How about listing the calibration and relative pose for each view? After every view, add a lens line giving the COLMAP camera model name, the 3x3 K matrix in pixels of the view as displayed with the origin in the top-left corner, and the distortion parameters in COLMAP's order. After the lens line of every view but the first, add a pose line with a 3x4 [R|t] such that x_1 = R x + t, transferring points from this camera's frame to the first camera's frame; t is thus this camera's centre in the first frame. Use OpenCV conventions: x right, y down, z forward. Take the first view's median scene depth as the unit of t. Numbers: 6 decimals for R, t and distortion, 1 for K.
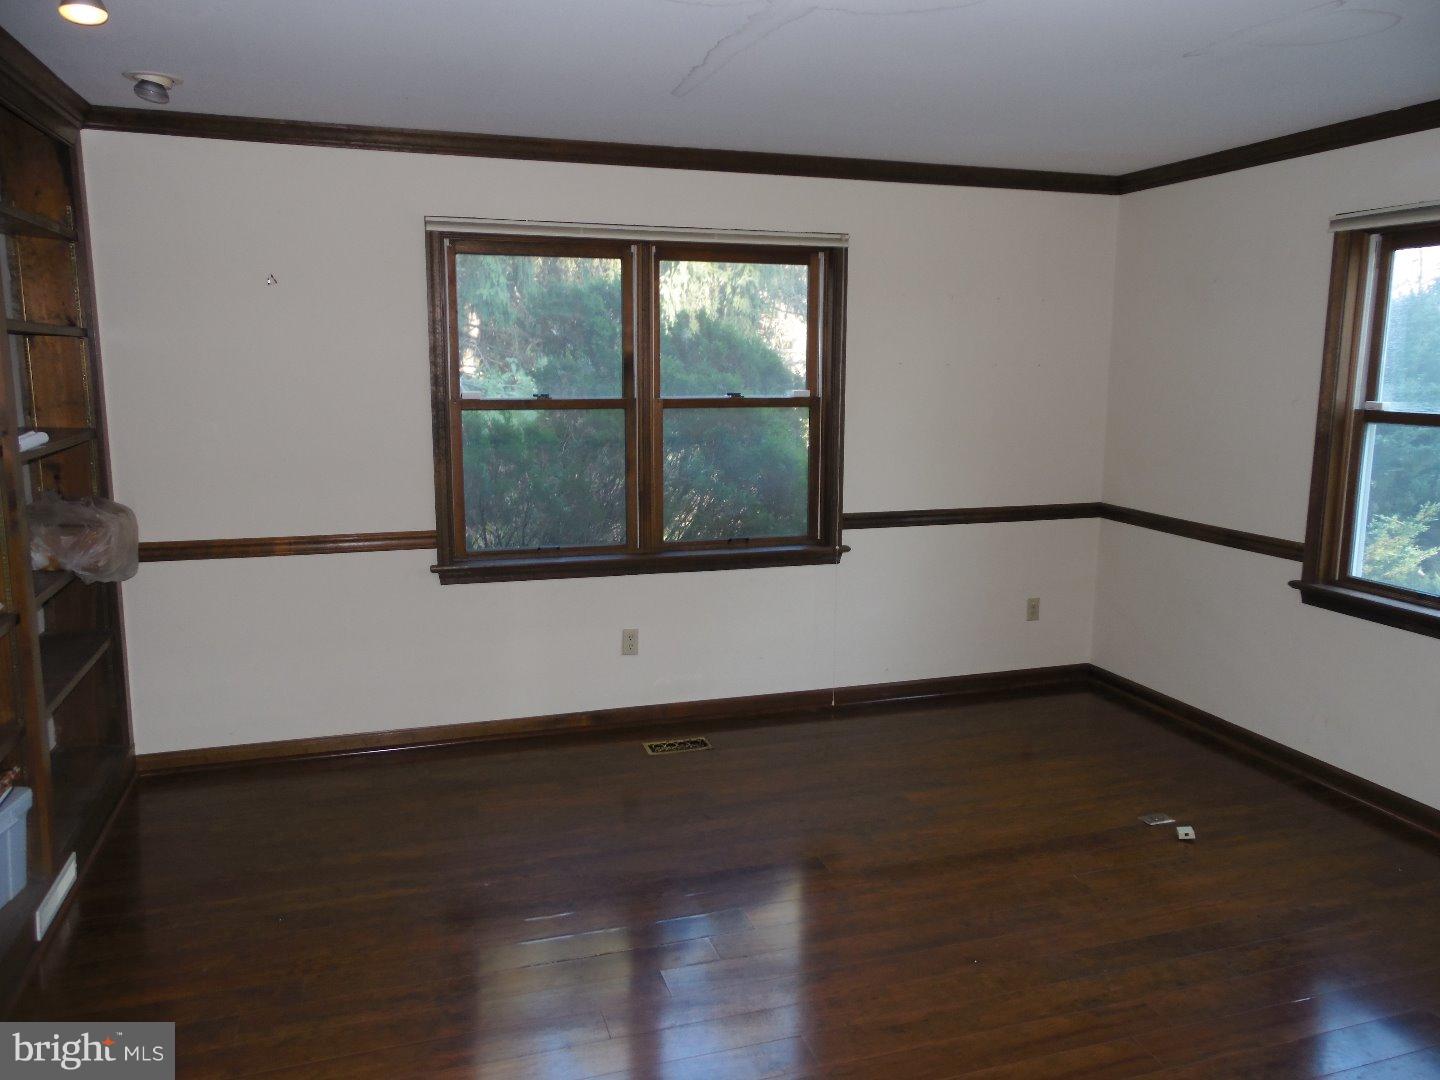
lens RADIAL K [[1051.3, 0, 720.0], [0, 1051.3, 540.0], [0, 0, 1]] dist [-0.003805, 0.001545]
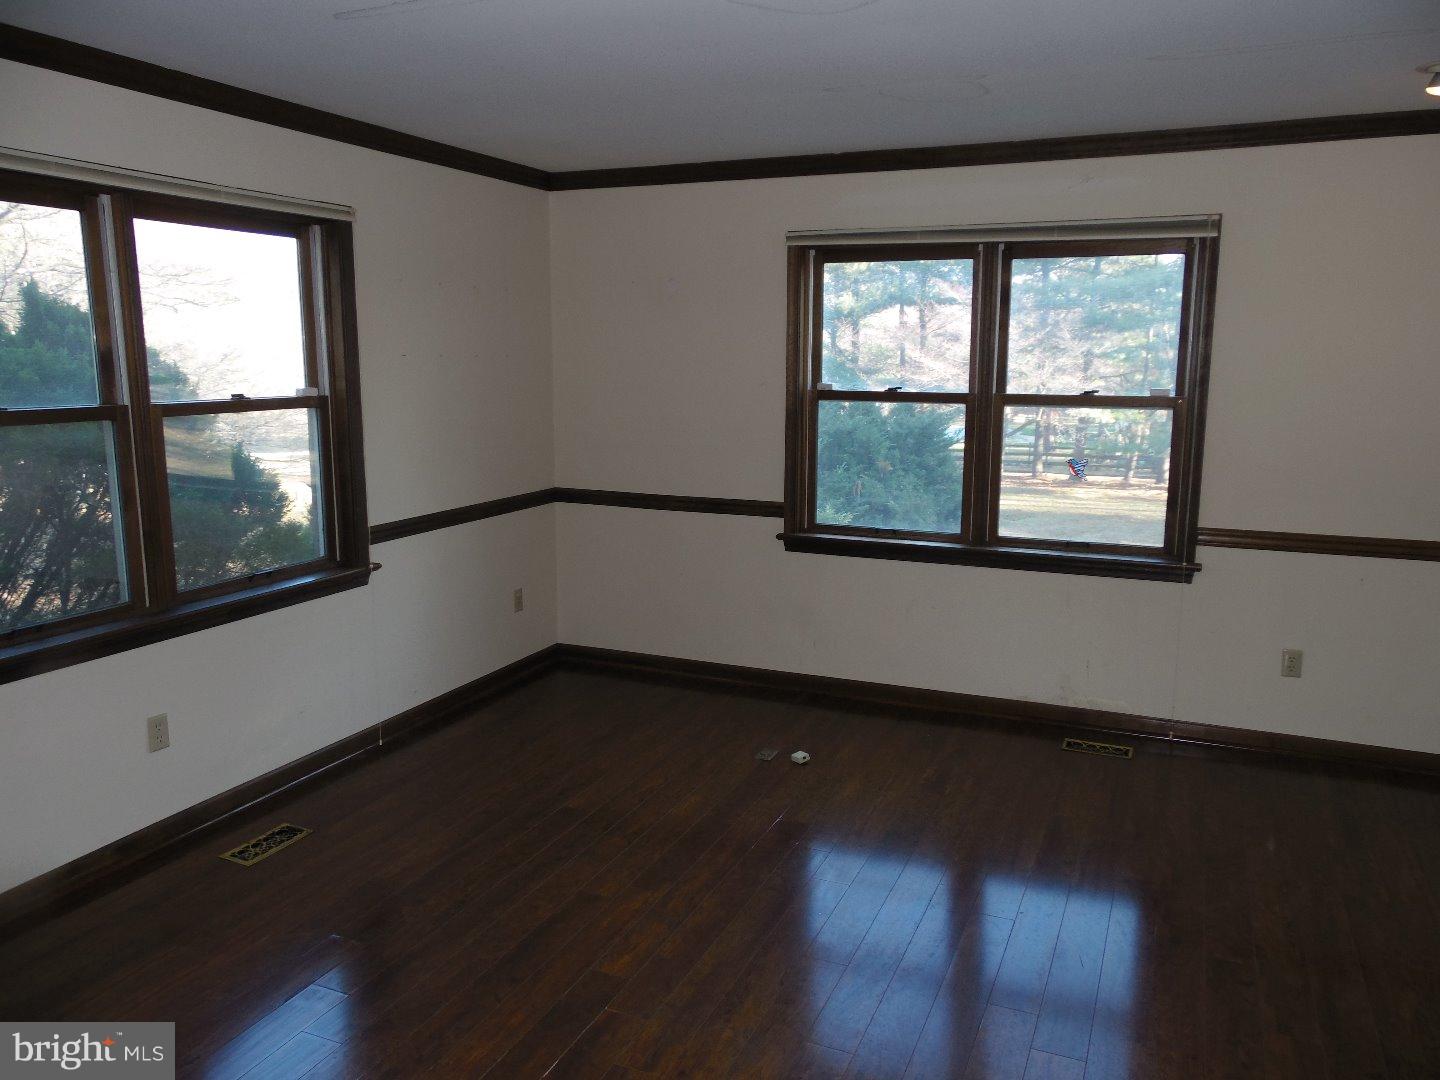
lens RADIAL K [[1085.2, 0, 720.0], [0, 1085.2, 540.0], [0, 0, 1]] dist [-0.036547, 0.086976]
pose [[0.668485, -0.131288, 0.732046, -0.367388], [0.125077, 0.990122, 0.063355, -0.037050], [-0.733132, 0.049211, 0.678303, 0.185764]]
